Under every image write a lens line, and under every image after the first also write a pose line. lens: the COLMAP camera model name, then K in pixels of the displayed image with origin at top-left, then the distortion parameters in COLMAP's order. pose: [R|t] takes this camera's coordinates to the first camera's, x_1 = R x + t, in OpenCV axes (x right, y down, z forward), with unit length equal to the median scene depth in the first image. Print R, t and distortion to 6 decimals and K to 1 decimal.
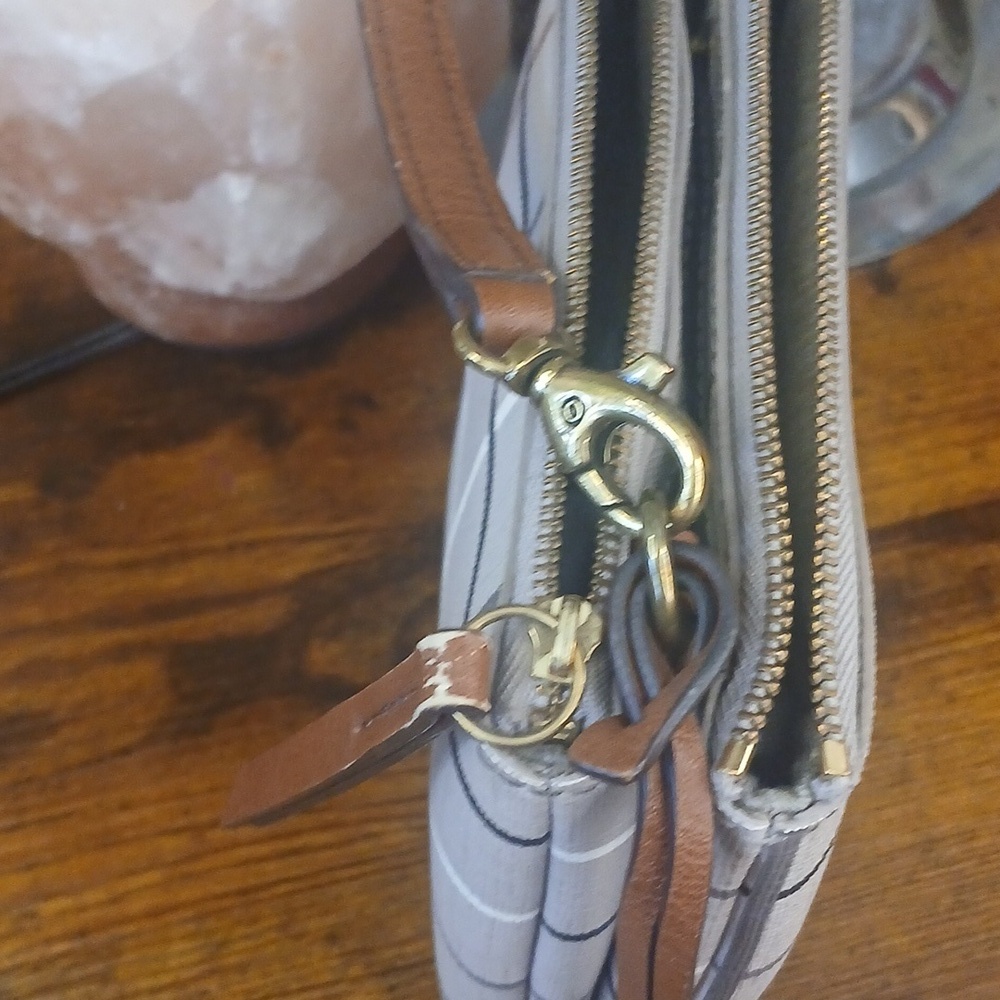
lens RADIAL K [[1689.3, 0, 500.0], [0, 1689.3, 500.0], [0, 0, 1]] dist [0.171264, -0.499725]
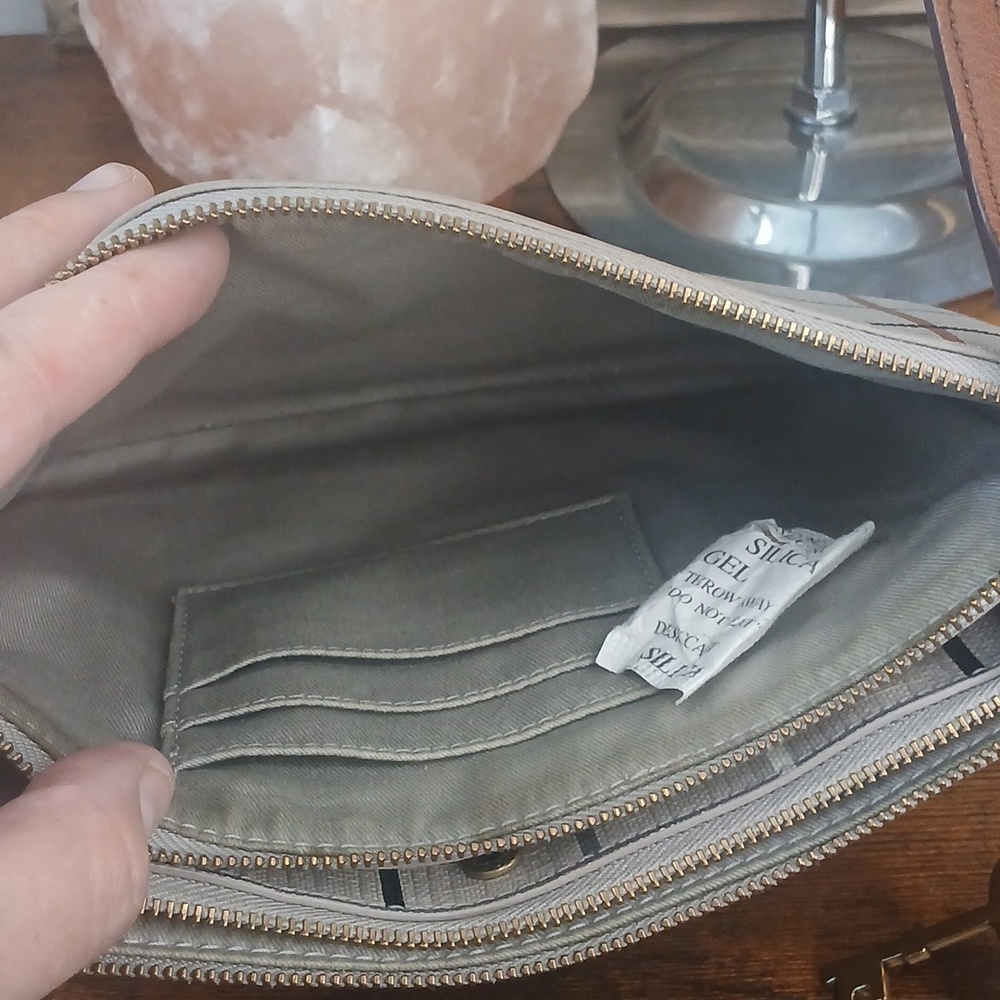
lens RADIAL K [[1689.3, 0, 500.0], [0, 1689.3, 500.0], [0, 0, 1]] dist [0.171264, -0.499725]
pose [[0.977215, 0.151861, -0.148285, 0.177743], [-0.177857, 0.967150, -0.181627, 0.262812], [0.115832, 0.203862, 0.972123, -0.087479]]
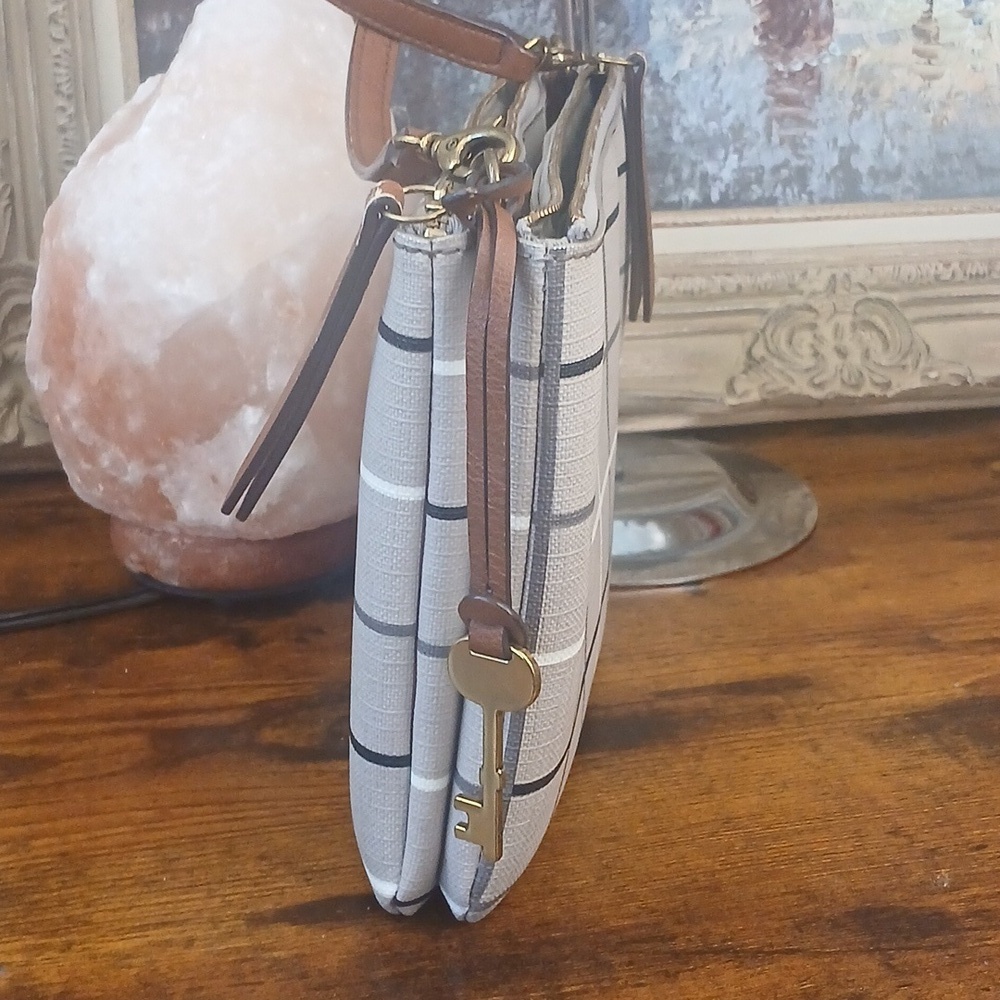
lens RADIAL K [[1689.3, 0, 500.0], [0, 1689.3, 500.0], [0, 0, 1]] dist [0.171264, -0.499725]
pose [[0.998594, 0.047215, 0.024109, 0.032683], [-0.023852, 0.806276, -0.591058, 0.746525], [-0.047346, 0.589652, 0.806269, -0.176689]]
